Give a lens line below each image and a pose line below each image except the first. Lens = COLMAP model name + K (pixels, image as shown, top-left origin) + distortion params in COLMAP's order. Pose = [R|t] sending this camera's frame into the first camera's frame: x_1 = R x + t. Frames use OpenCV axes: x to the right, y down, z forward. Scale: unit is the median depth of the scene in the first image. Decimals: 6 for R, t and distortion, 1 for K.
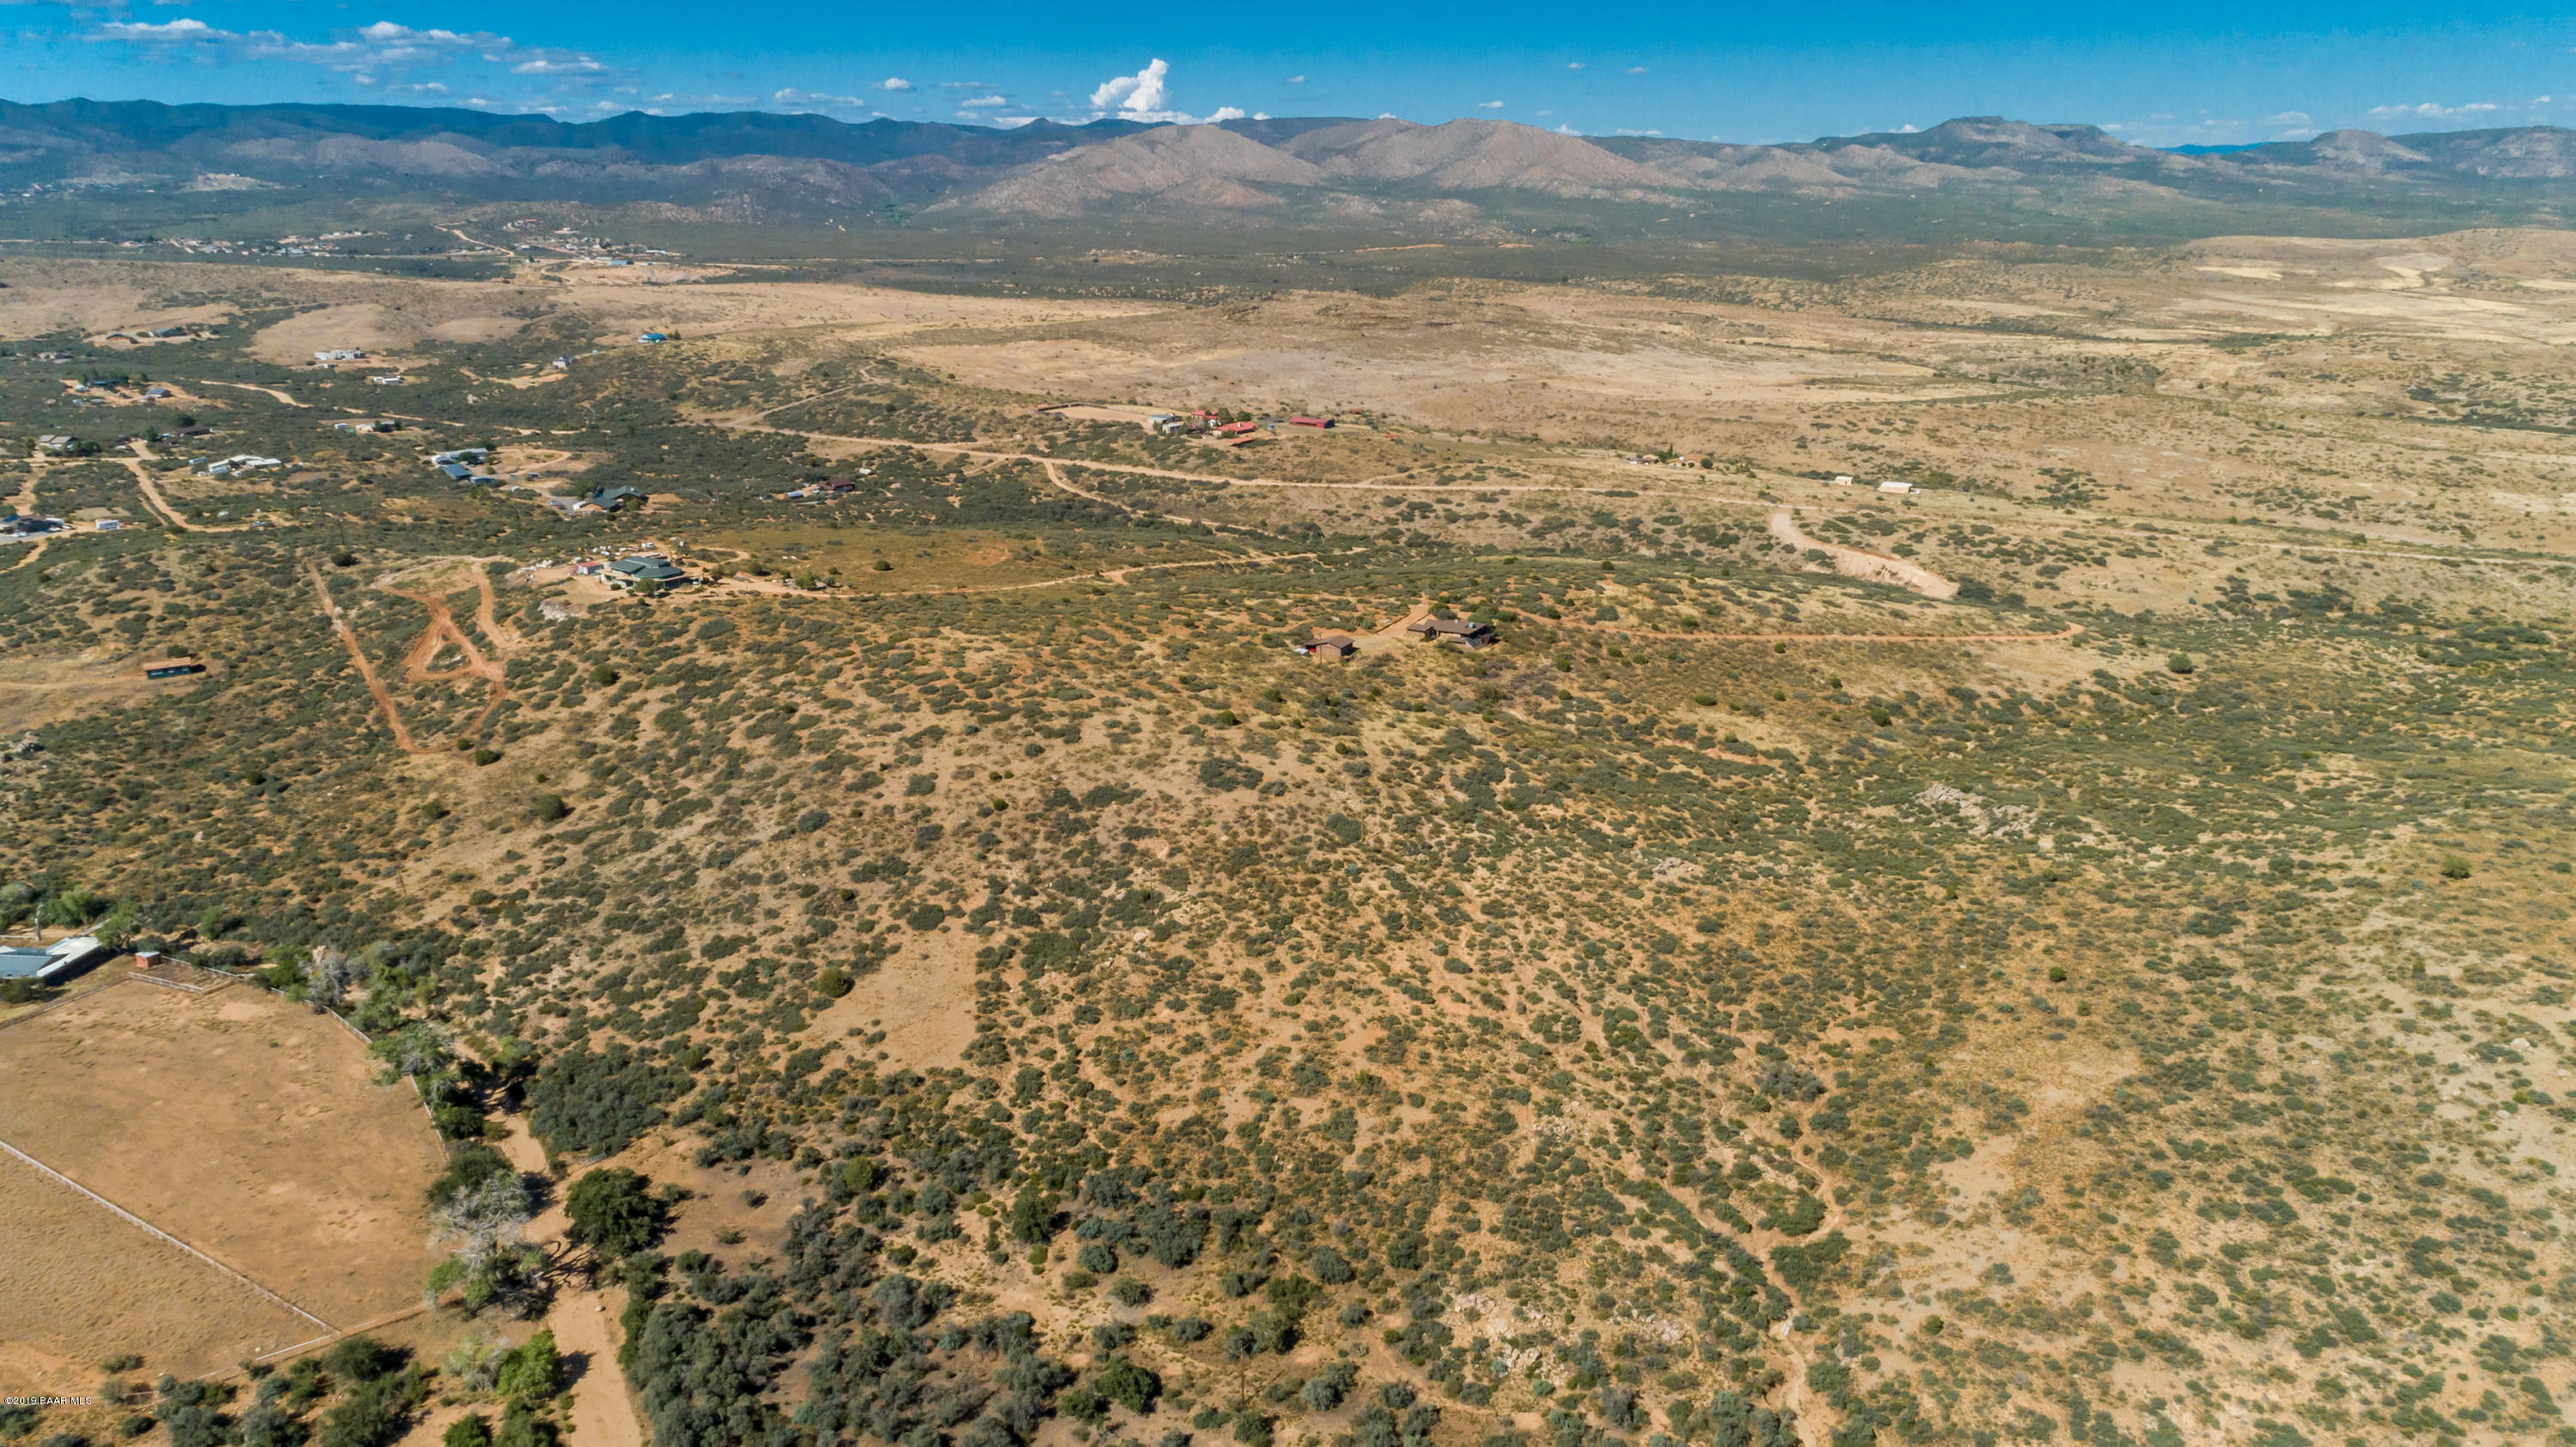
lens RADIAL K [[1799.9, 0, 1288.0], [0, 1799.9, 723.5], [0, 0, 1]] dist [0.025615, 0.003831]
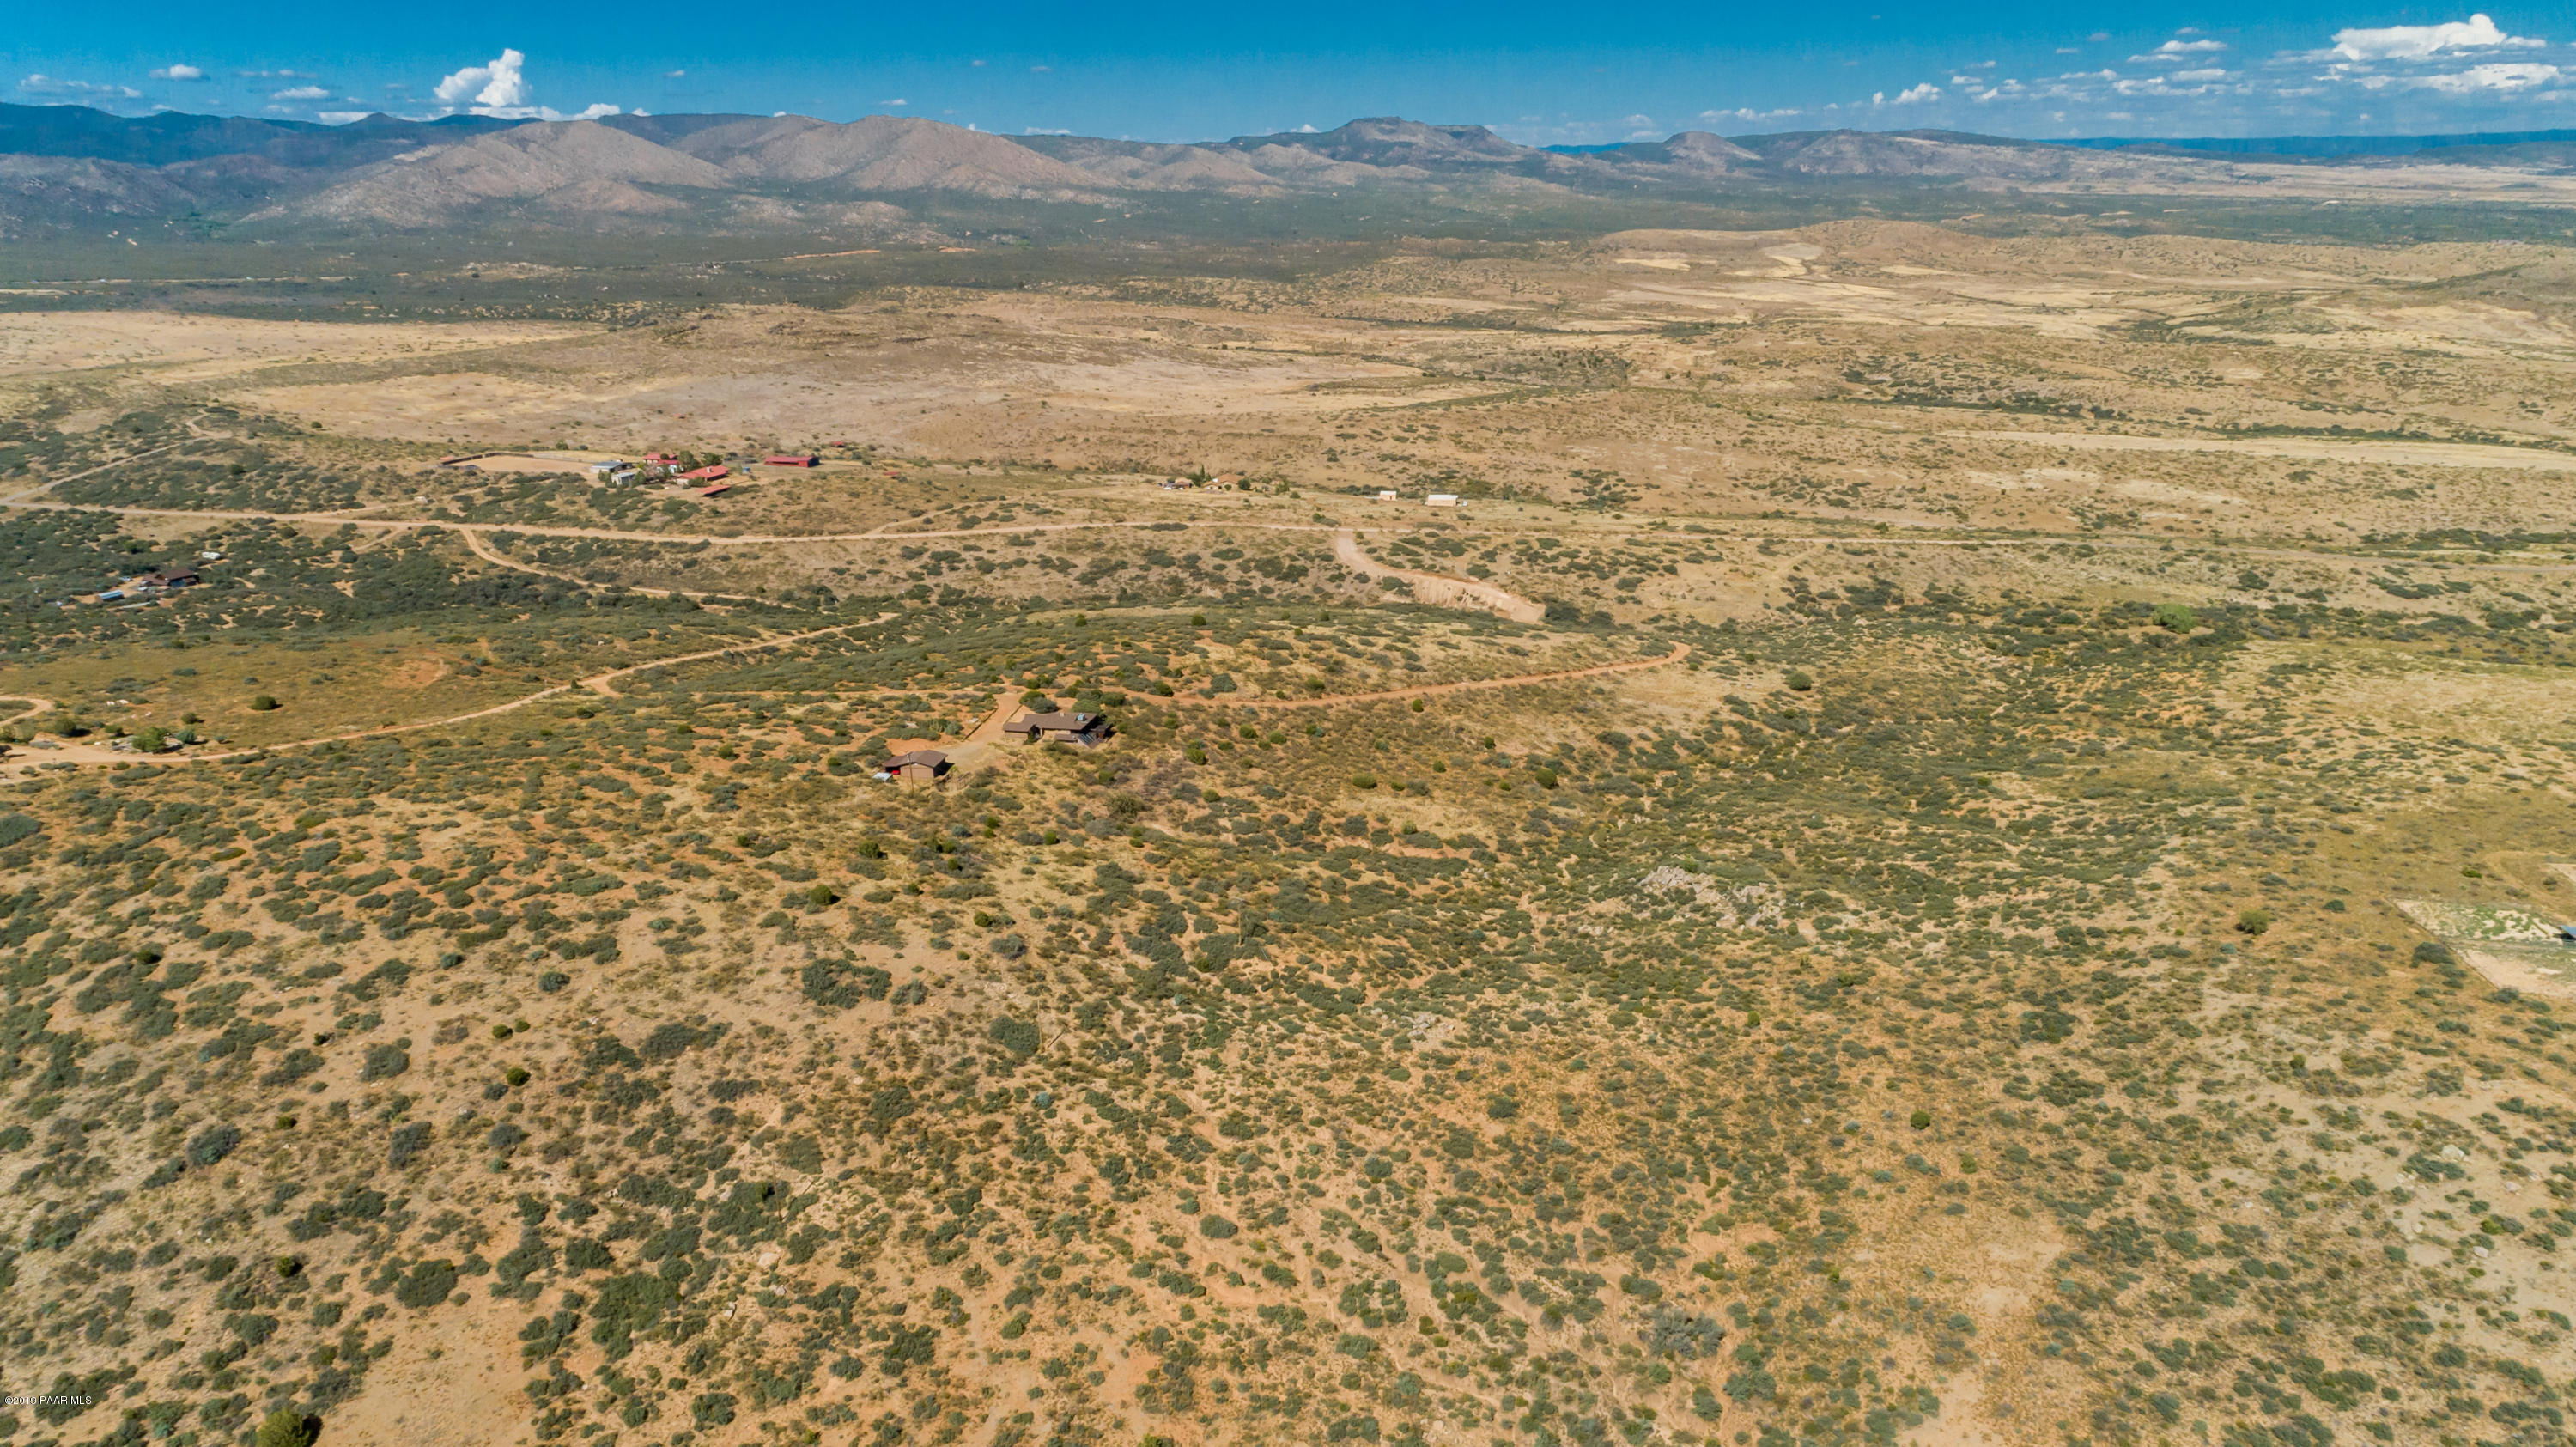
lens RADIAL K [[1799.9, 0, 1288.0], [0, 1799.9, 723.5], [0, 0, 1]] dist [0.025615, 0.003831]
pose [[0.949614, -0.099256, 0.297289, -0.050574], [0.099242, 0.994948, 0.015181, -0.051605], [-0.297293, 0.015087, 0.954667, 0.169639]]
